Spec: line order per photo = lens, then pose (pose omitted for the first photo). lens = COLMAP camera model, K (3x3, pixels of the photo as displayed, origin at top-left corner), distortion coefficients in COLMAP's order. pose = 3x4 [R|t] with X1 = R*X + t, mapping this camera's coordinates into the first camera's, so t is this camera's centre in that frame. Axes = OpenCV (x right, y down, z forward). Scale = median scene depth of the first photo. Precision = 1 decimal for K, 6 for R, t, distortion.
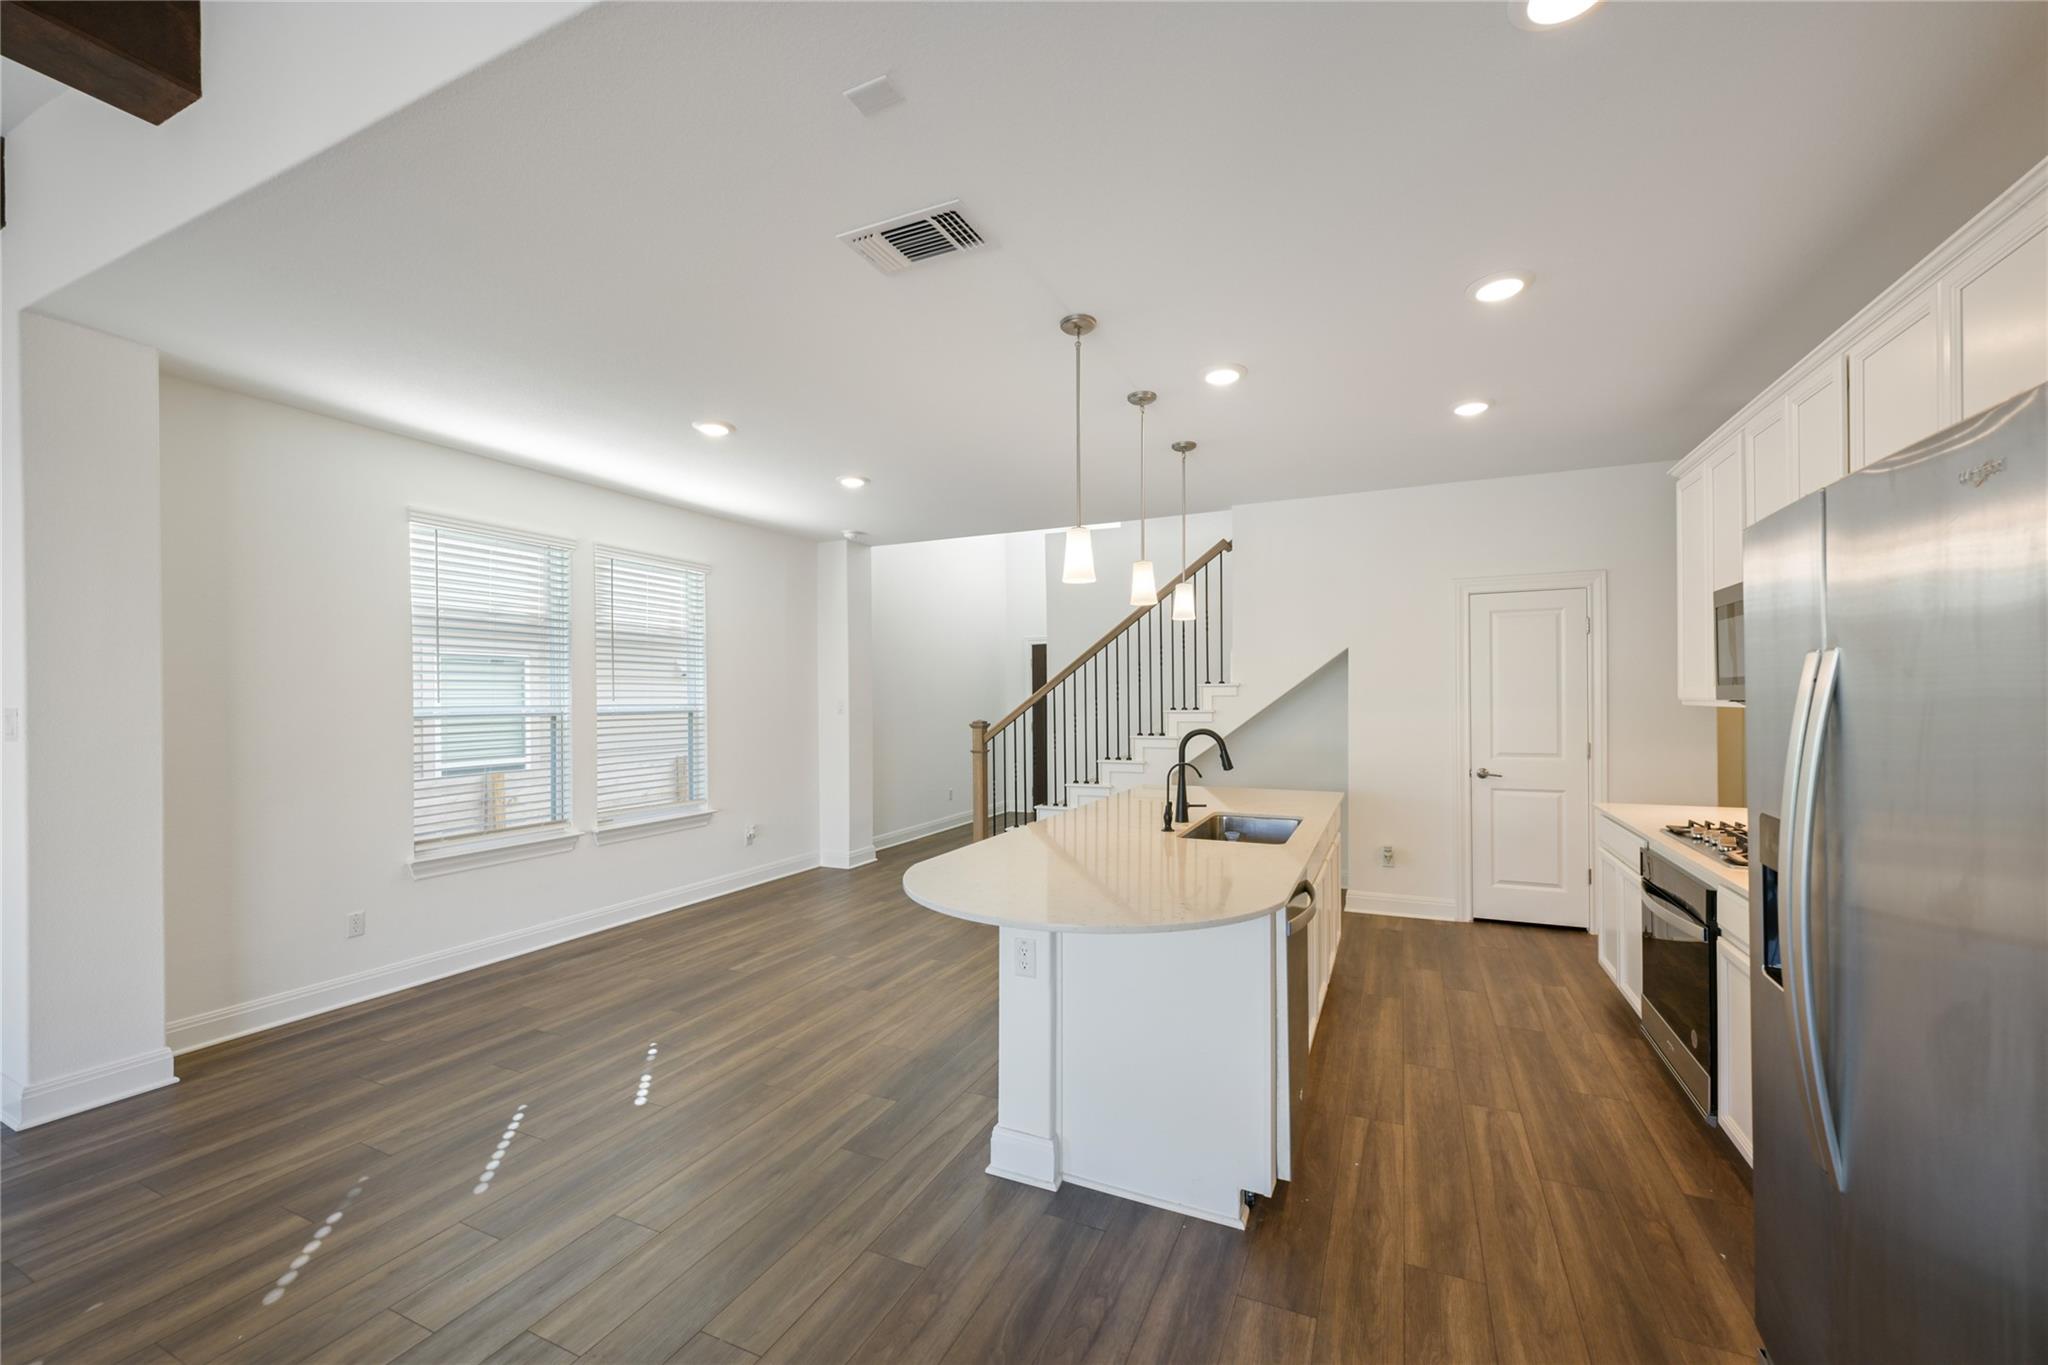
lens RADIAL K [[812.6, 0, 1024.2], [0, 812.6, 700.3], [0, 0, 1]] dist [-0.000066, 0.000103]
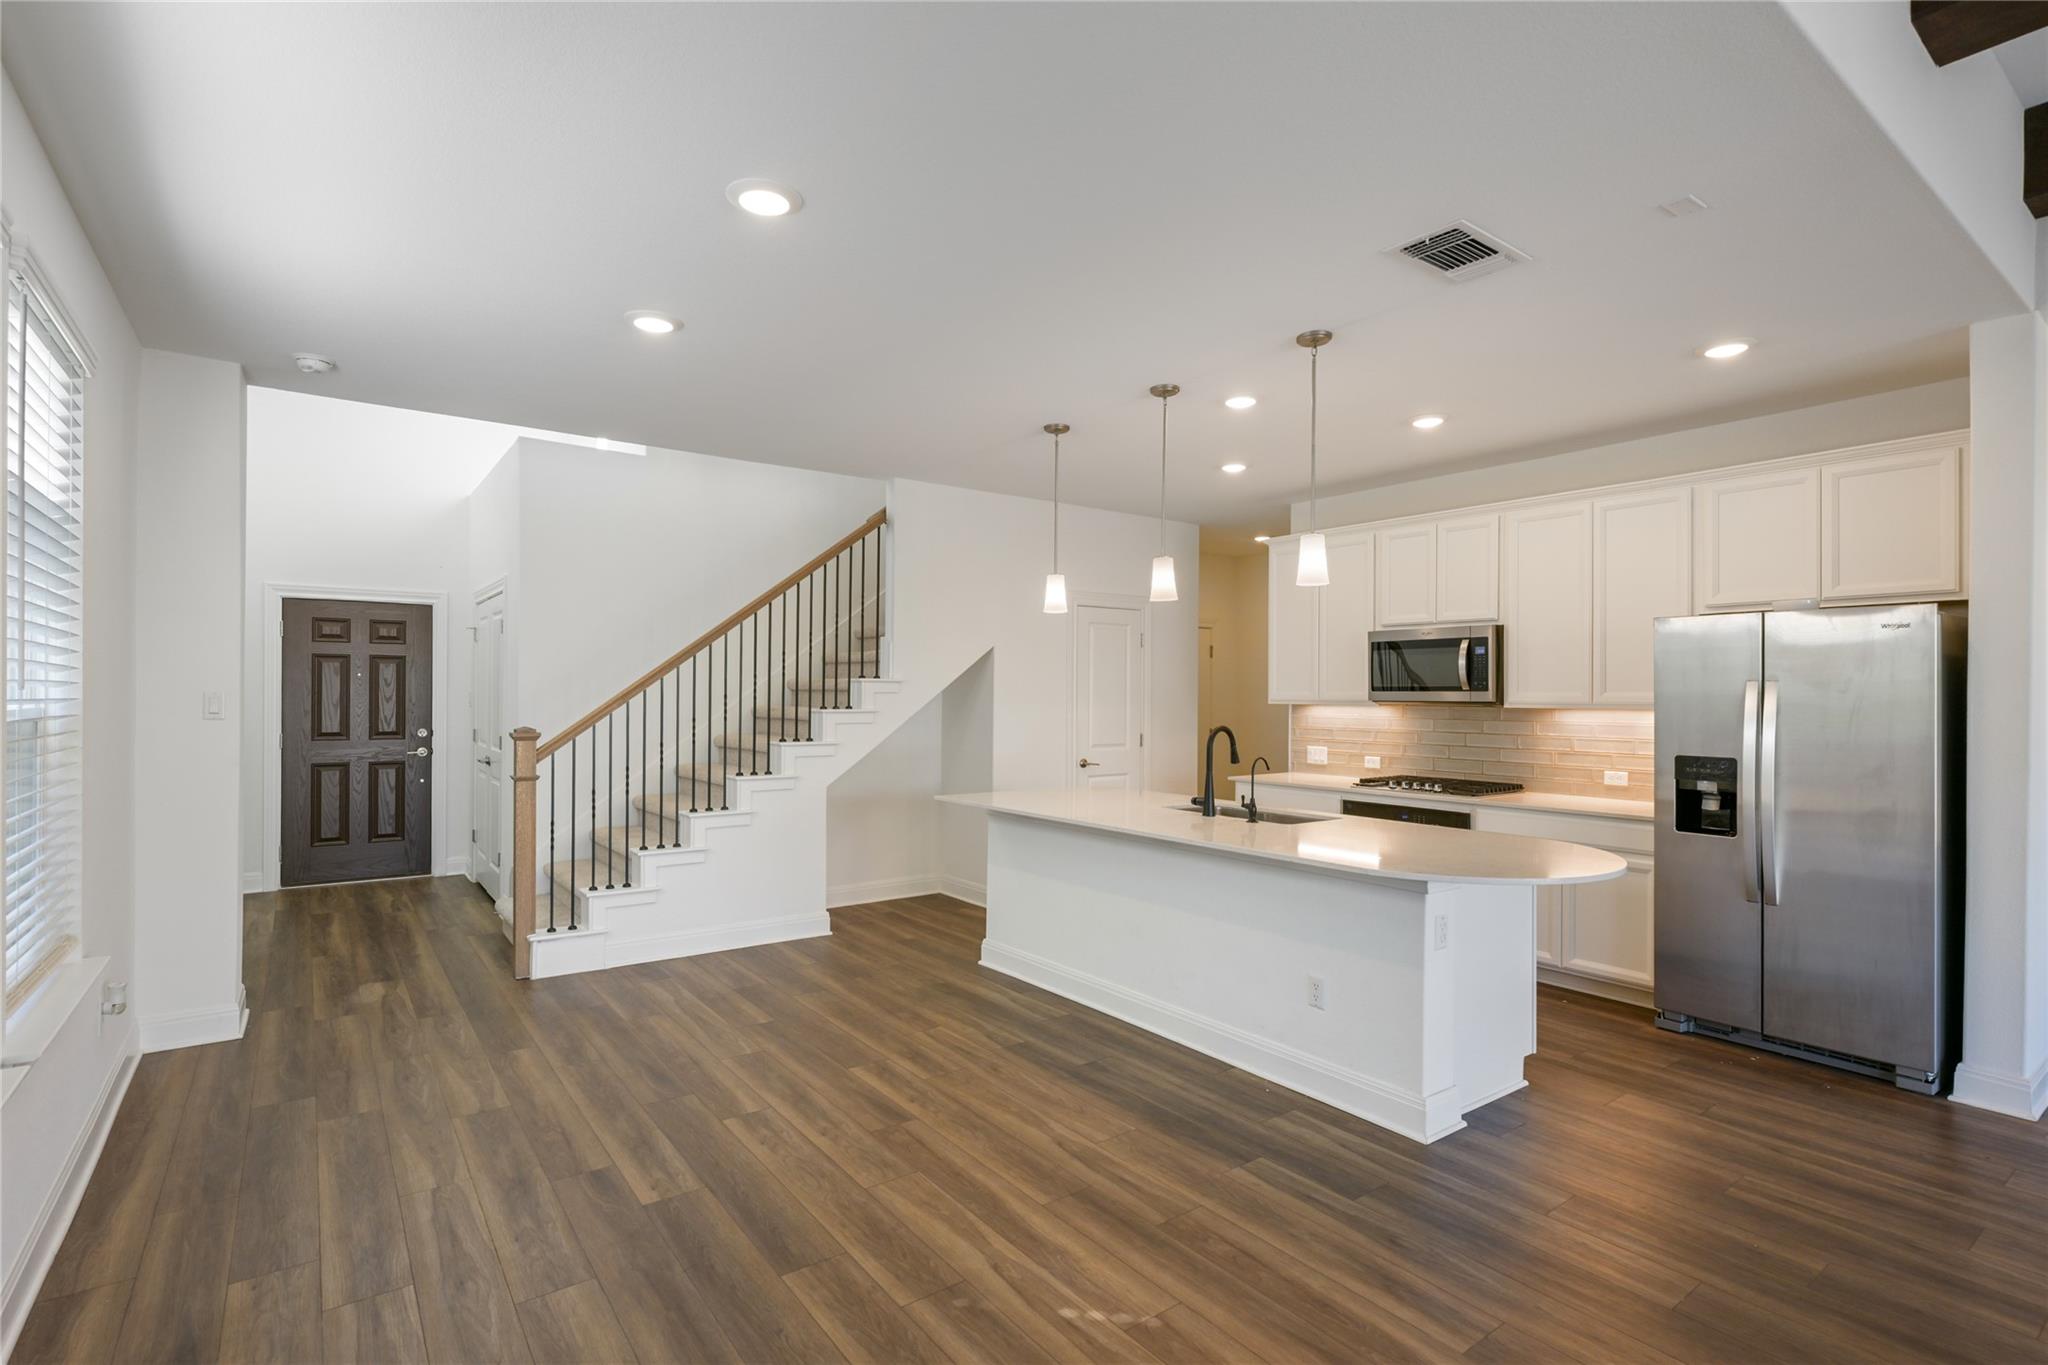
lens RADIAL K [[979.3, 0, 1032.1], [0, 979.3, 690.6], [0, 0, 1]] dist [-0.001844, 0.000405]
pose [[0.474860, 0.013295, 0.879961, -0.857039], [-0.007157, 0.999911, -0.011245, 0.005107], [-0.880032, -0.000958, 0.474913, 0.512082]]
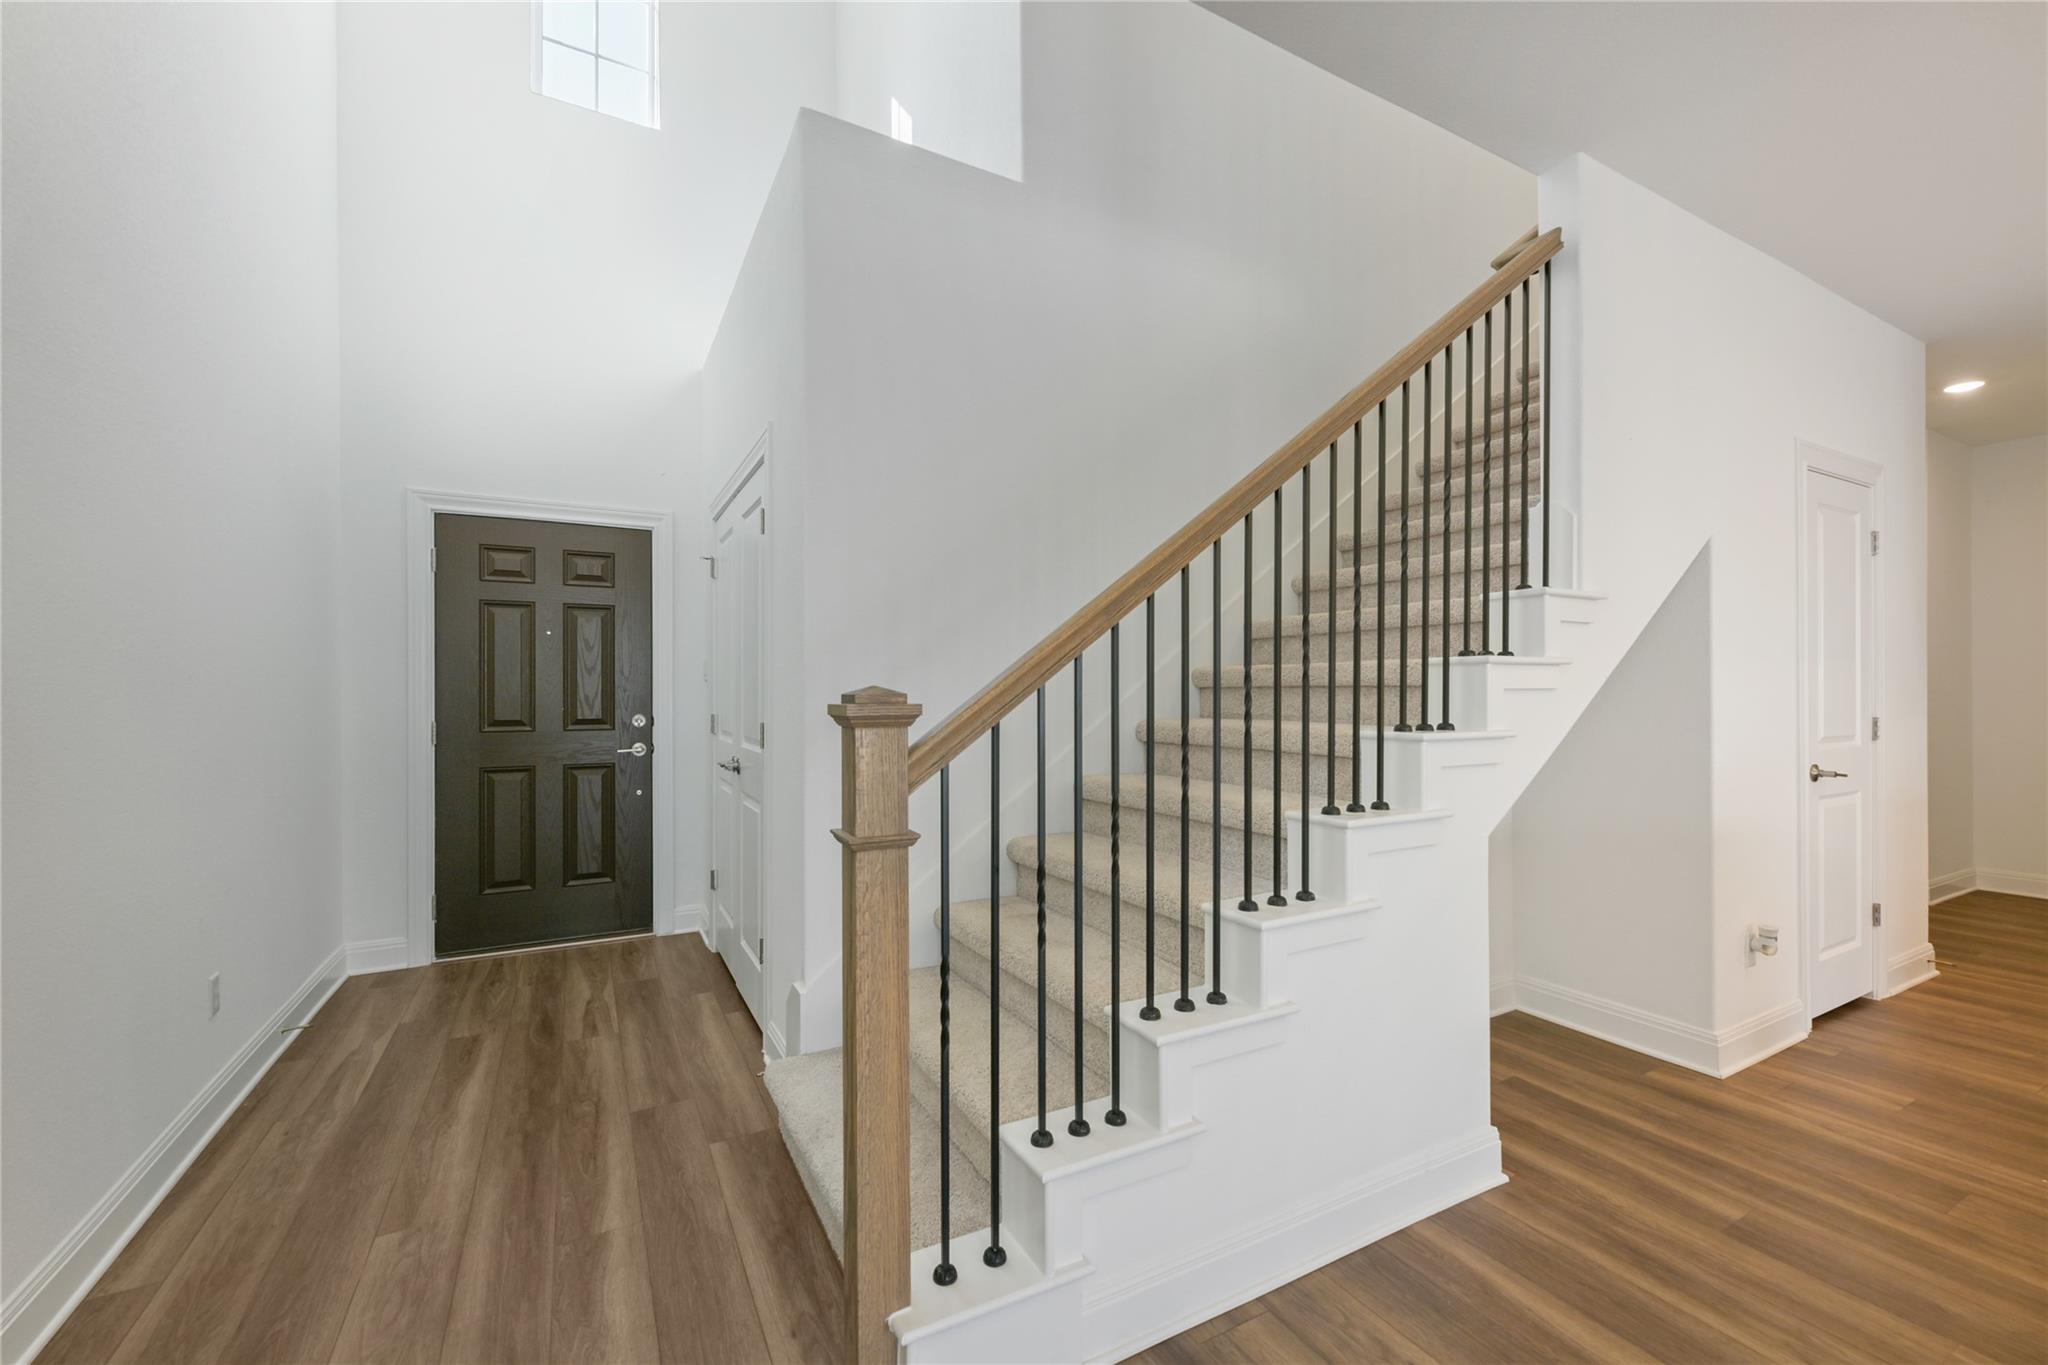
lens RADIAL K [[812.6, 0, 1013.6], [0, 812.6, 686.7], [0, 0, 1]] dist [-0.000066, 0.000103]
pose [[0.599255, 0.013589, 0.800443, -0.325752], [0.000526, 0.999849, -0.017368, 0.046693], [-0.800558, 0.010829, 0.599158, 1.391295]]
